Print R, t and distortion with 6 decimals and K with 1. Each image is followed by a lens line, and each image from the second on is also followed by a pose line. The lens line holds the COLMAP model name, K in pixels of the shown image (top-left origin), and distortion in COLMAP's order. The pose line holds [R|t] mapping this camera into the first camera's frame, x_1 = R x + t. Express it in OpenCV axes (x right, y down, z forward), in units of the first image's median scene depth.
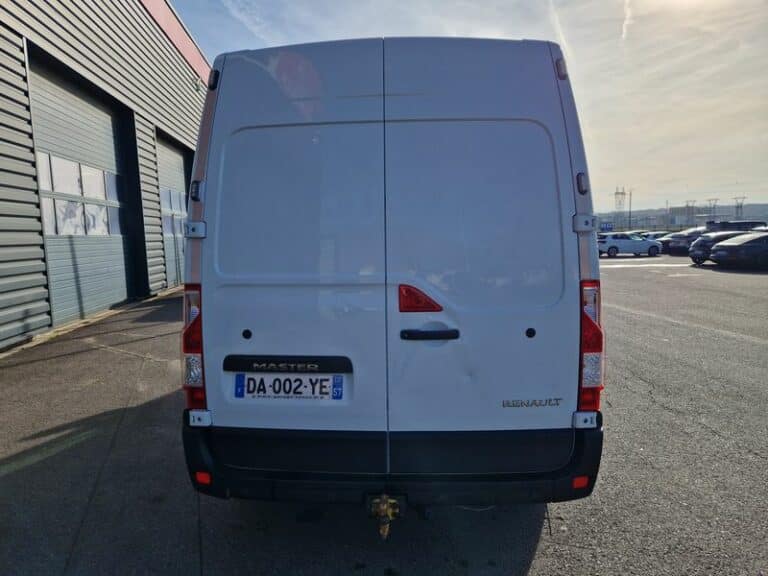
lens RADIAL K [[513.6, 0, 384.0], [0, 513.6, 288.0], [0, 0, 1]] dist [0.051213, -0.000734]
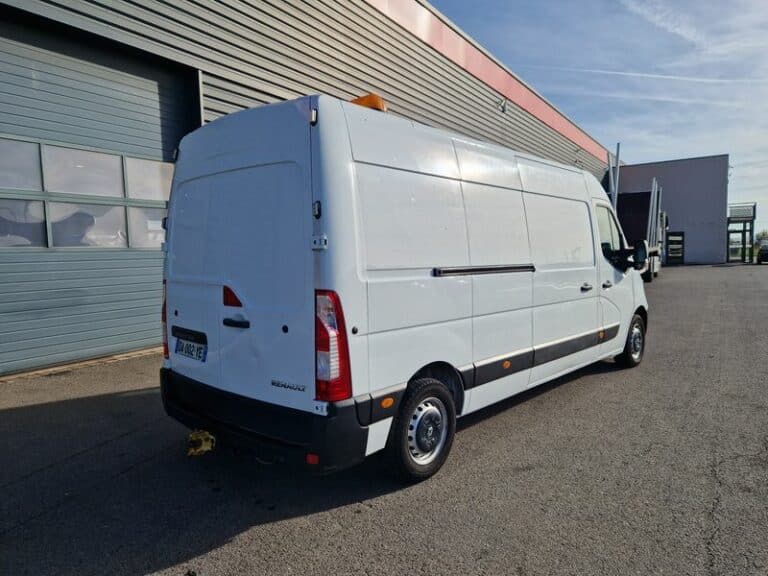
lens RADIAL K [[513.6, 0, 384.0], [0, 513.6, 288.0], [0, 0, 1]] dist [0.051213, -0.000734]
pose [[0.774098, 0.049262, -0.631146, 1.242429], [-0.060236, 0.998176, 0.004030, -0.032092], [0.630193, 0.034898, 0.775653, 0.175136]]
